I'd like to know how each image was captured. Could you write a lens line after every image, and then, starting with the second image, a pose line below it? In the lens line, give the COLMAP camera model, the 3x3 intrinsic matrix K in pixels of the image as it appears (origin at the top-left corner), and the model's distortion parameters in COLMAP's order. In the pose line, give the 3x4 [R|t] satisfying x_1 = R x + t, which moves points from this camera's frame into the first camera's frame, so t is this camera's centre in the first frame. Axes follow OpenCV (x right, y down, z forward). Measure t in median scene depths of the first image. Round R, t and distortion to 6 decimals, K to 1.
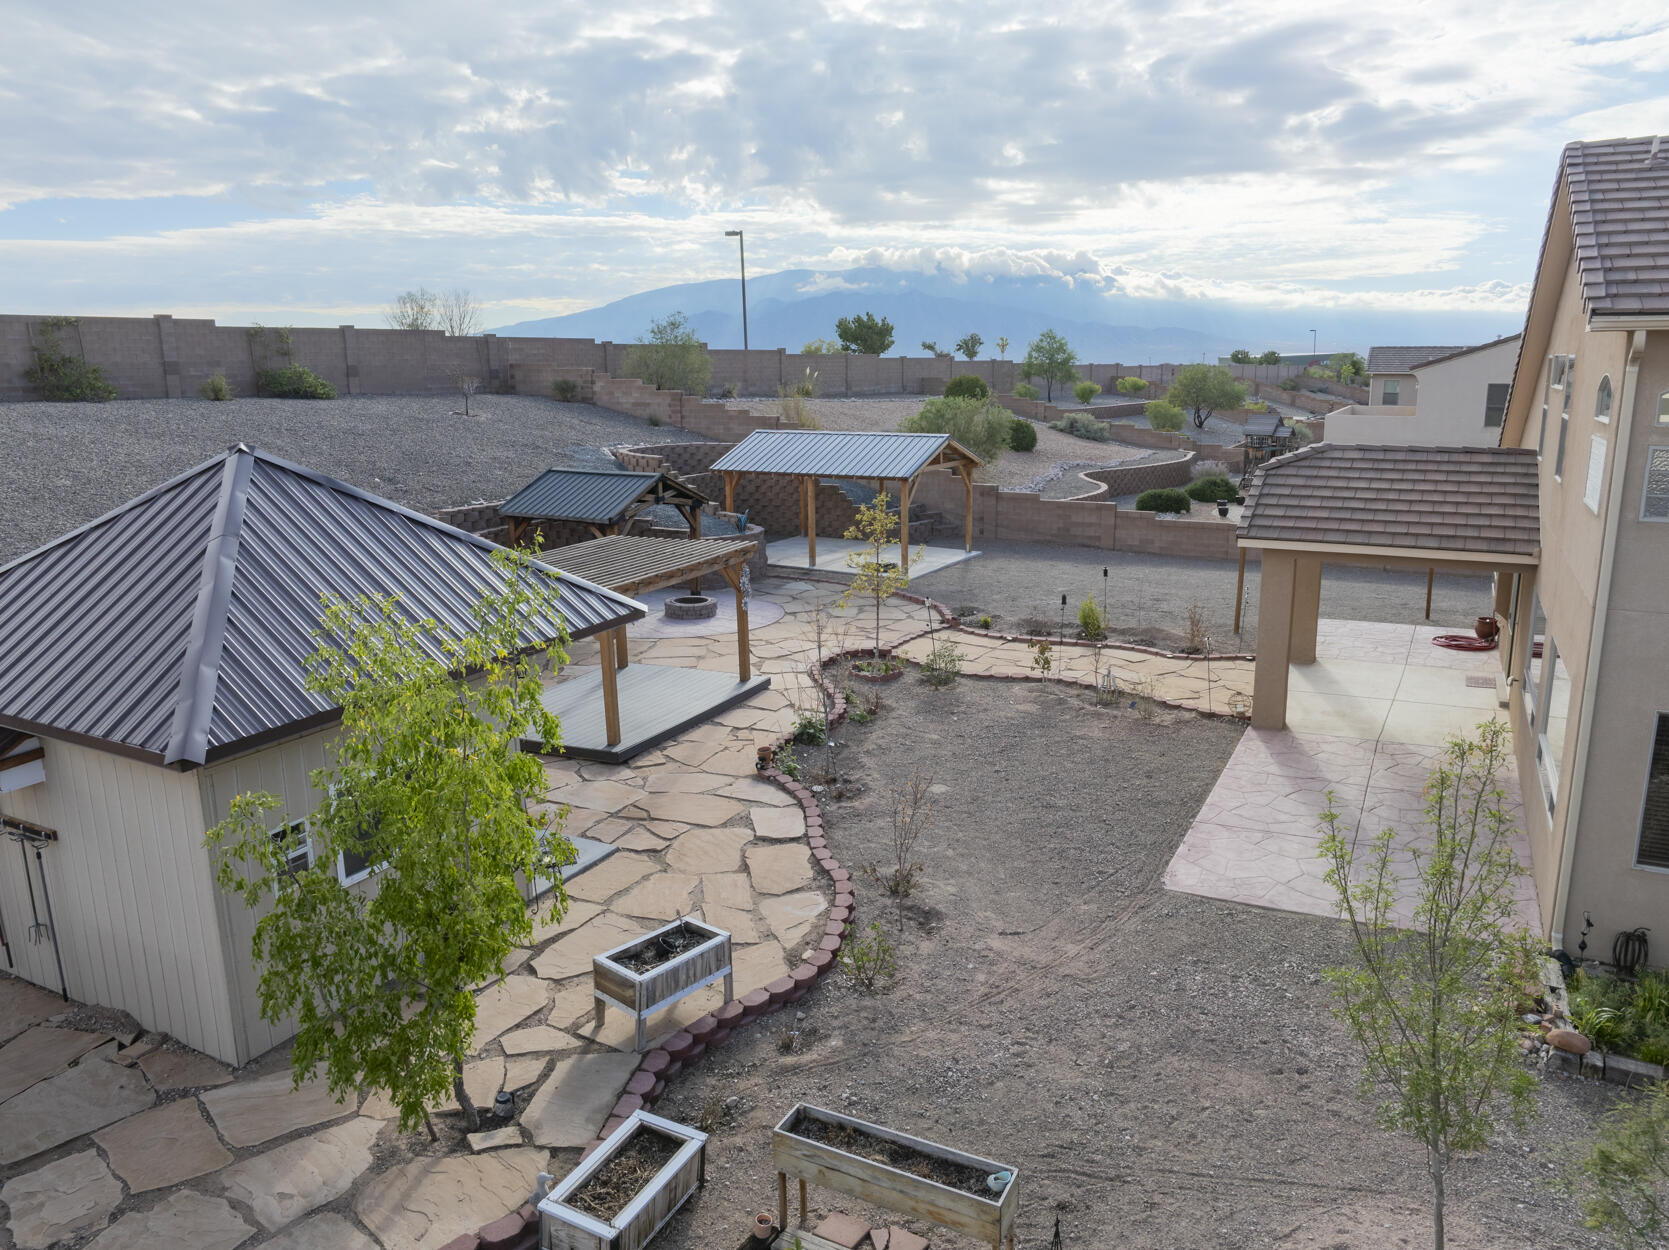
lens RADIAL K [[1179.2, 0, 832.2], [0, 1179.2, 611.4], [0, 0, 1]] dist [-0.045768, 0.008421]
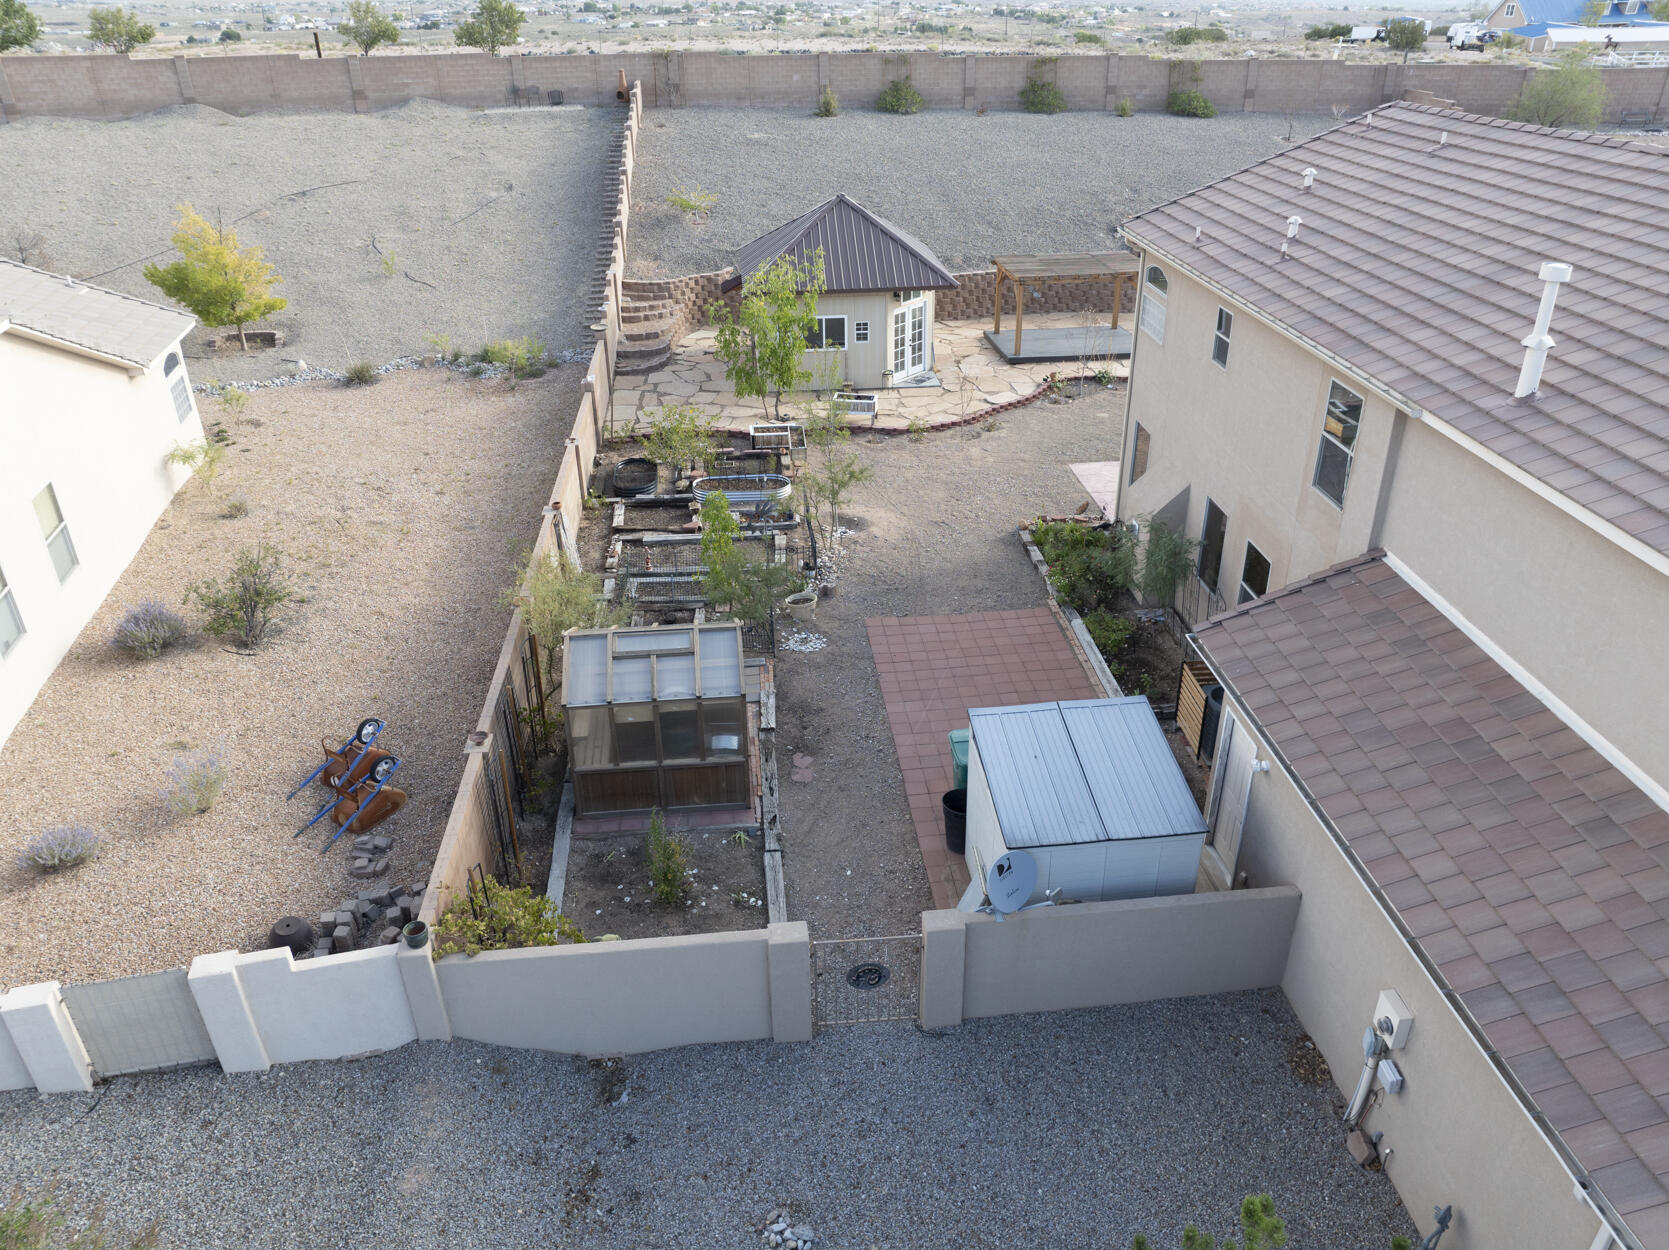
lens RADIAL K [[1179.2, 0, 847.2], [0, 1179.2, 628.4], [0, 0, 1]] dist [-0.045768, 0.008421]
pose [[0.540491, 0.410537, -0.734390, 1.399688], [-0.168674, 0.908023, 0.383461, -0.197347], [0.824268, -0.083385, 0.560026, -0.449306]]
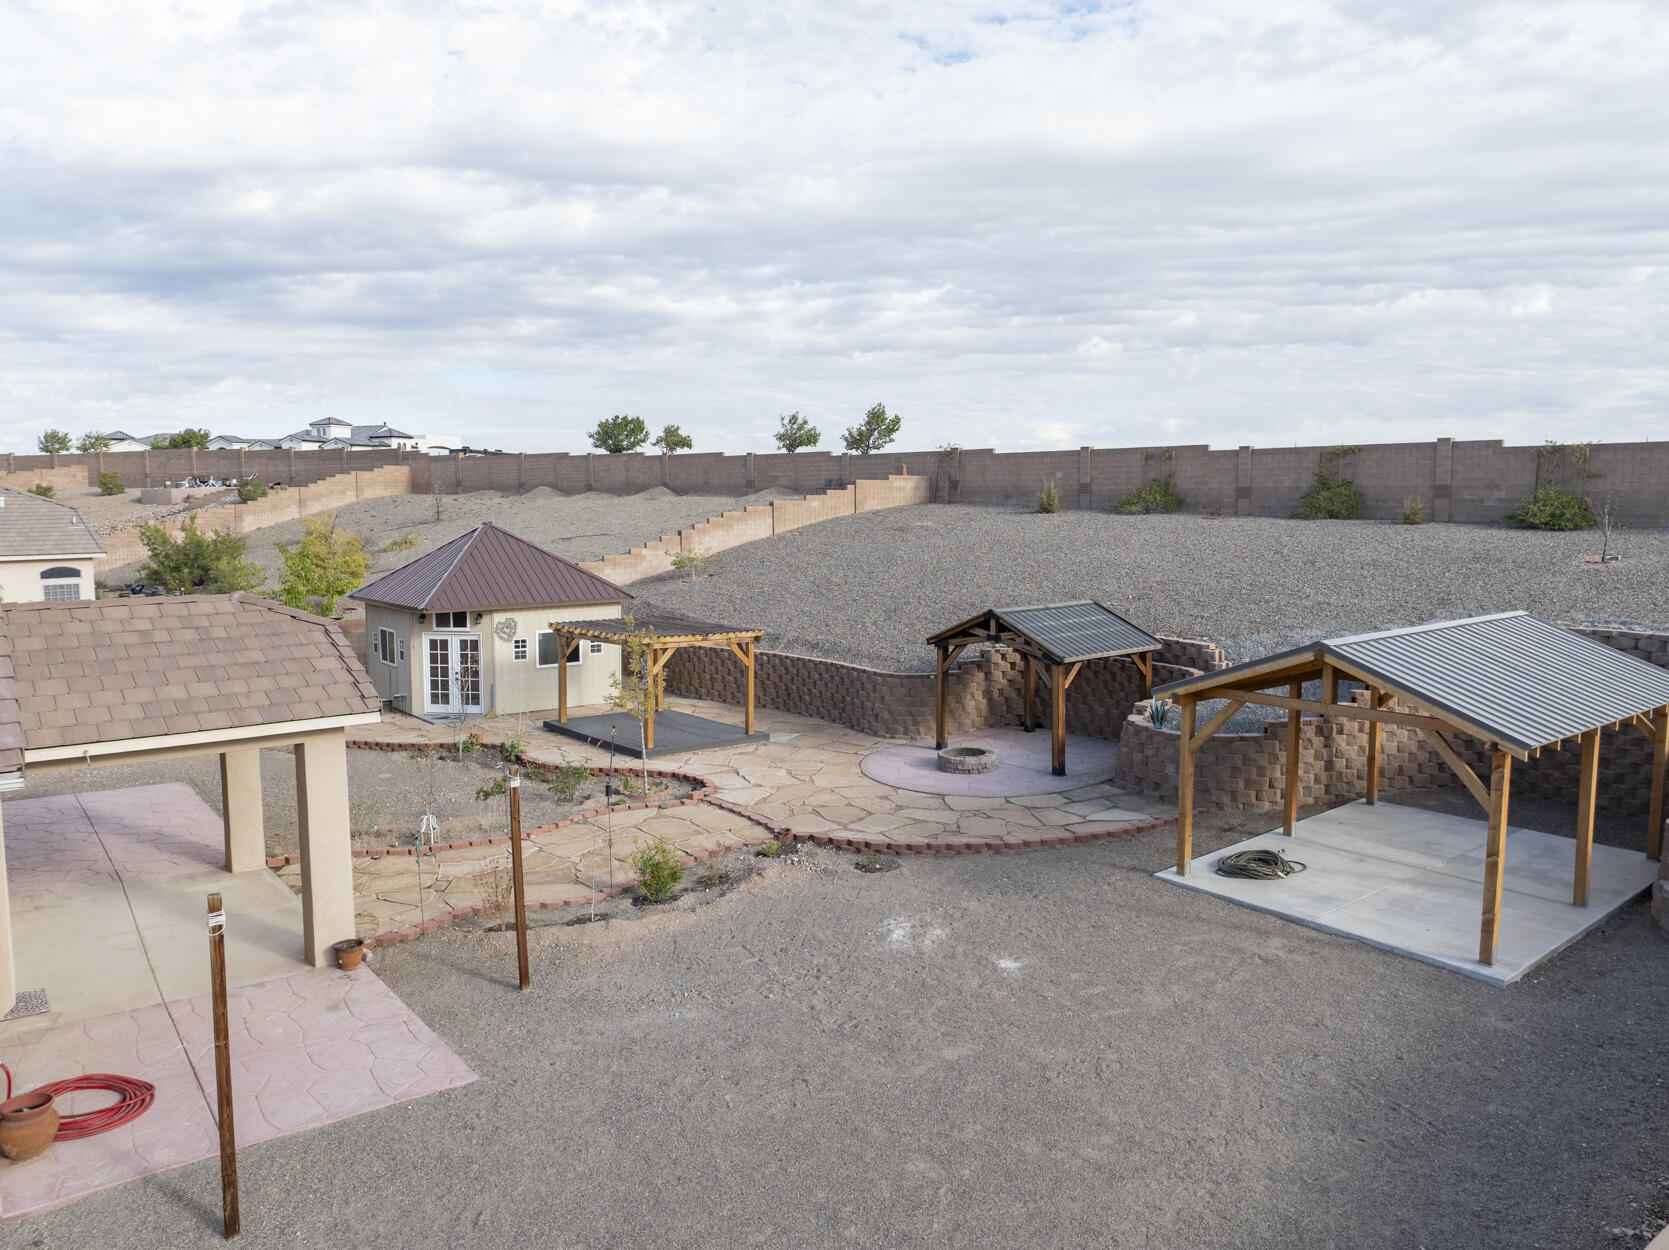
lens RADIAL K [[1179.2, 0, 830.2], [0, 1179.2, 629.2], [0, 0, 1]] dist [-0.045768, 0.008421]
pose [[-0.413316, 0.104933, -0.904521, 1.144850], [-0.183458, 0.963373, 0.195590, -0.406567], [0.891915, 0.246782, -0.378927, 1.961124]]
